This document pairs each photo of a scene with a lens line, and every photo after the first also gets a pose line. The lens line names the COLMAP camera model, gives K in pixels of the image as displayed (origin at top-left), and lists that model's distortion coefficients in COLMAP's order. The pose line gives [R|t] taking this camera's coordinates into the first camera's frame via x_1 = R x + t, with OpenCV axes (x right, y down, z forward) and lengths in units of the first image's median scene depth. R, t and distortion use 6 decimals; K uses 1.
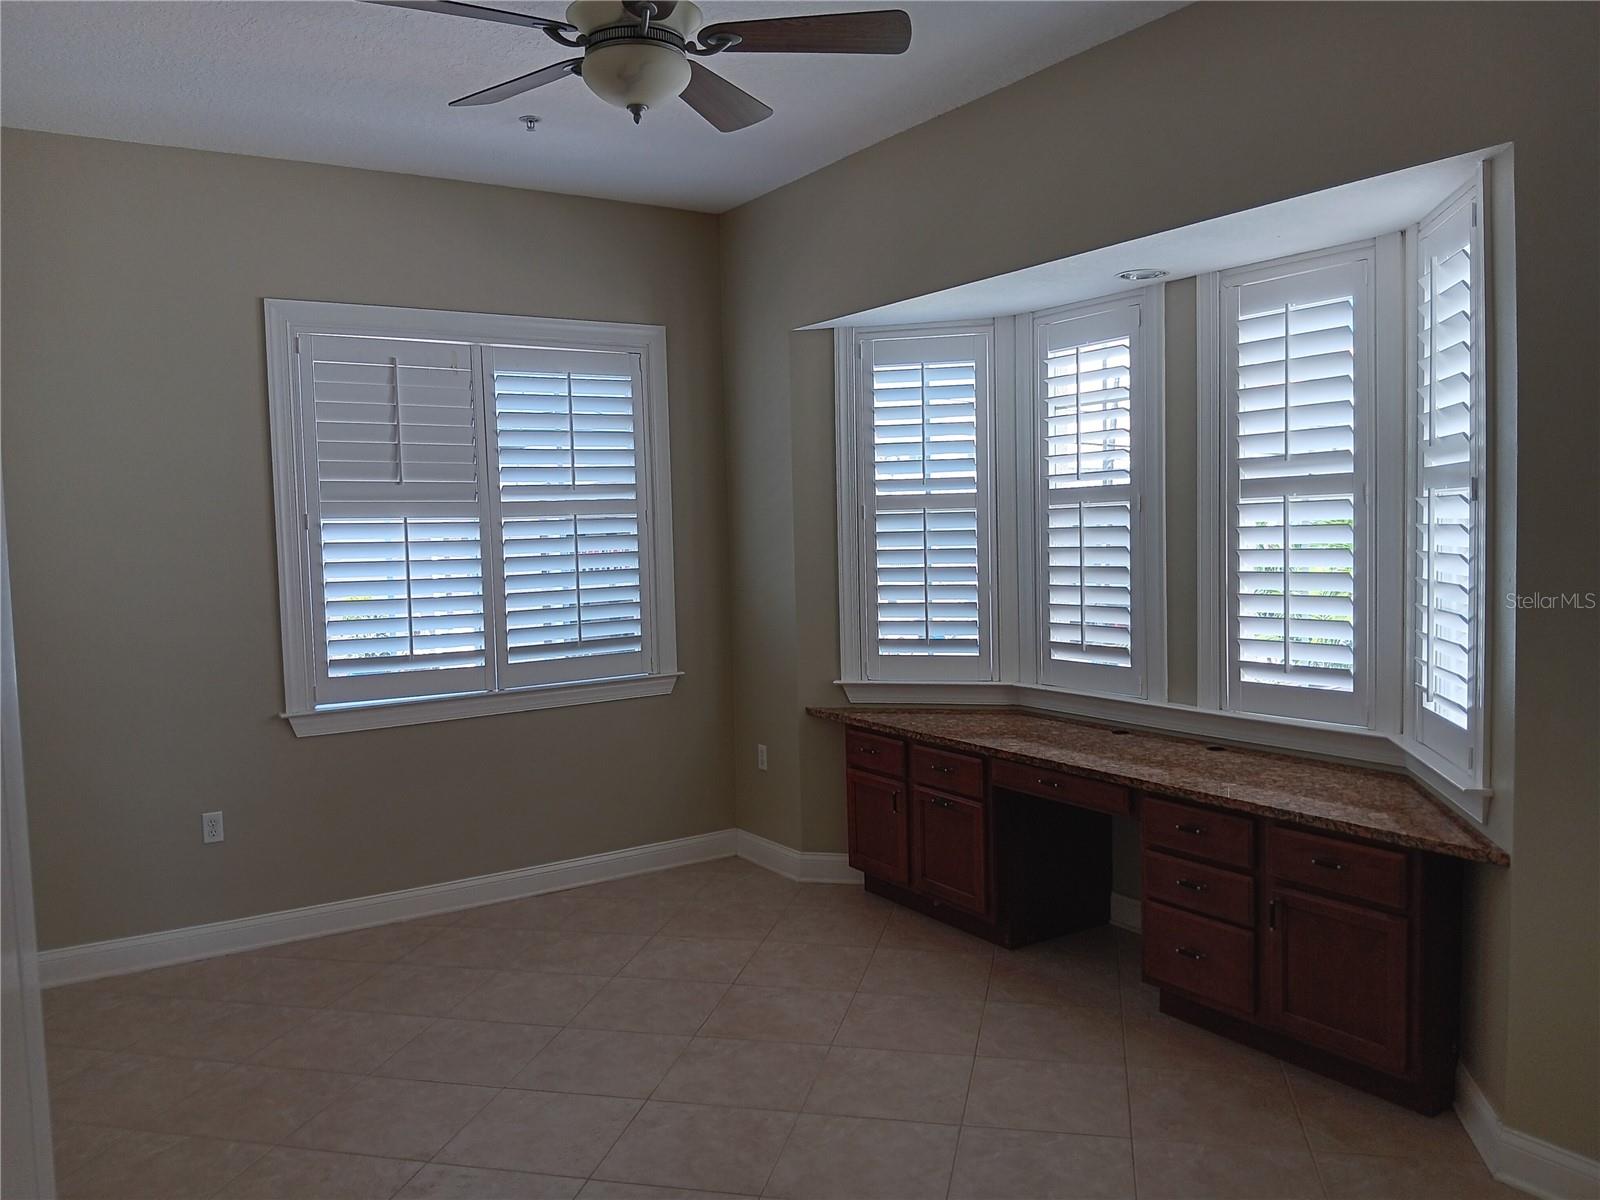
lens RADIAL K [[1288.9, 0, 803.0], [0, 1288.9, 588.4], [0, 0, 1]] dist [0.049132, -0.129046]
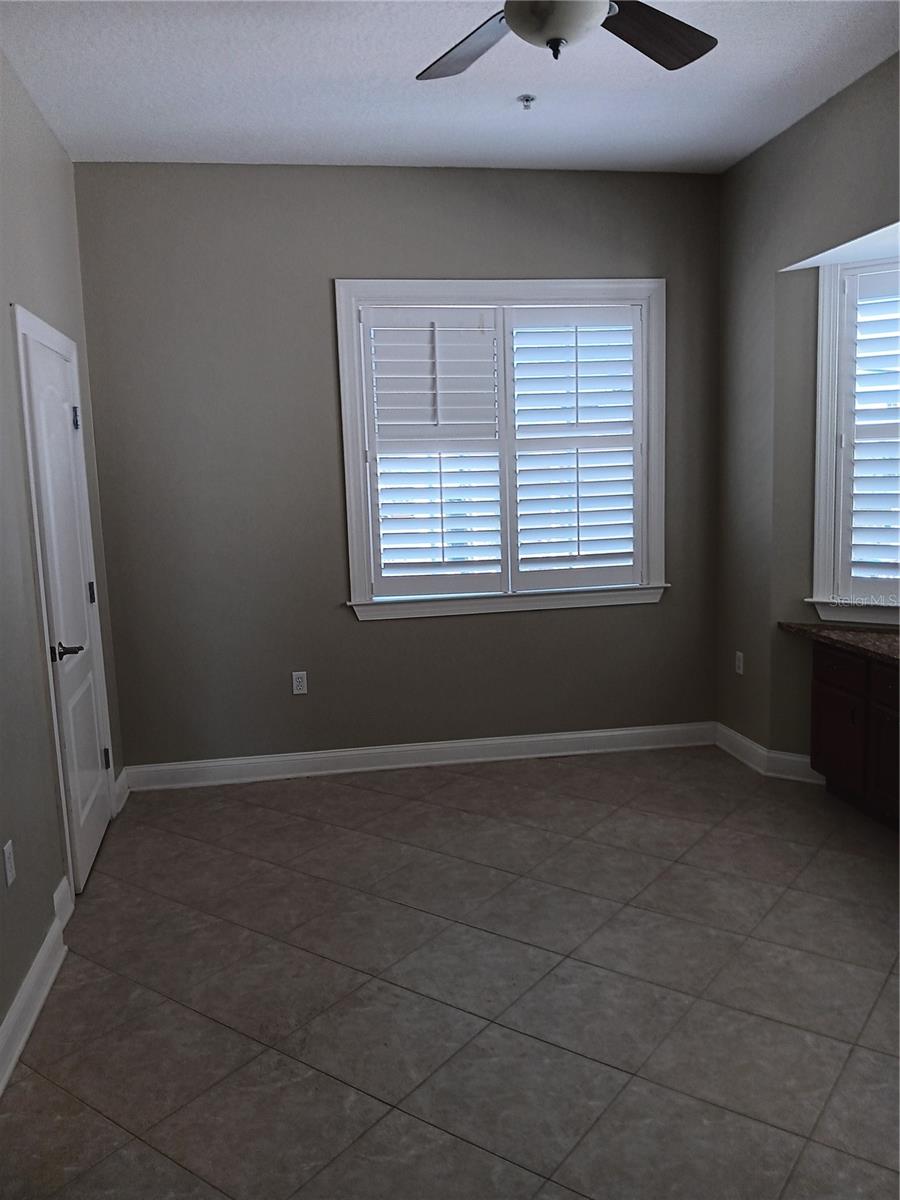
lens RADIAL K [[966.6, 0, 425.9], [0, 966.6, 592.8], [0, 0, 1]] dist [0.049132, -0.129046]
pose [[0.912589, 0.048022, -0.406048, 0.069244], [-0.015028, 0.996347, 0.084061, 0.002930], [0.408602, -0.070611, 0.909977, 0.132774]]
